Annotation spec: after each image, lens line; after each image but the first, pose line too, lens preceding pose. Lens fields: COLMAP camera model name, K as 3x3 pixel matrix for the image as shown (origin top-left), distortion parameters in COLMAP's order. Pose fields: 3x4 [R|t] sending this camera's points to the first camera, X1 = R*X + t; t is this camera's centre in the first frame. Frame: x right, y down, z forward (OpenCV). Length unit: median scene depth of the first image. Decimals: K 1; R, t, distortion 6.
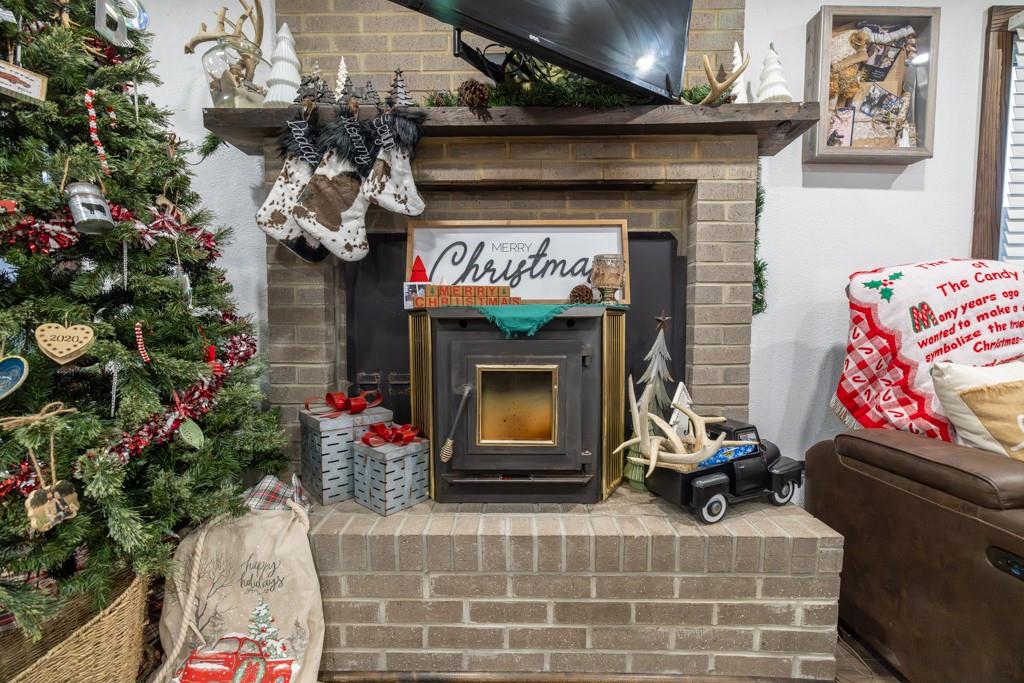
lens RADIAL K [[421.0, 0, 512.0], [0, 421.0, 341.5], [0, 0, 1]] dist [-0.001184, -0.000035]
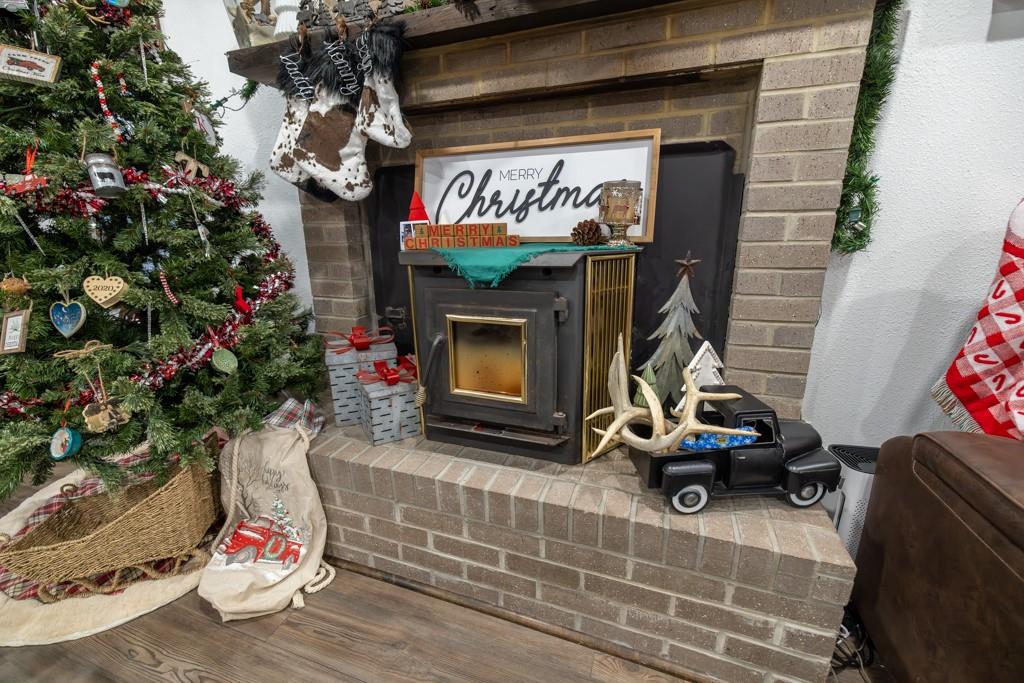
lens RADIAL K [[421.0, 0, 512.0], [0, 421.0, 341.5], [0, 0, 1]] dist [-0.001184, -0.000035]
pose [[0.942538, 0.074935, -0.325586, 0.358121], [-0.004025, 0.976999, 0.213208, -0.085931], [0.334074, -0.199646, 0.921160, 0.144443]]
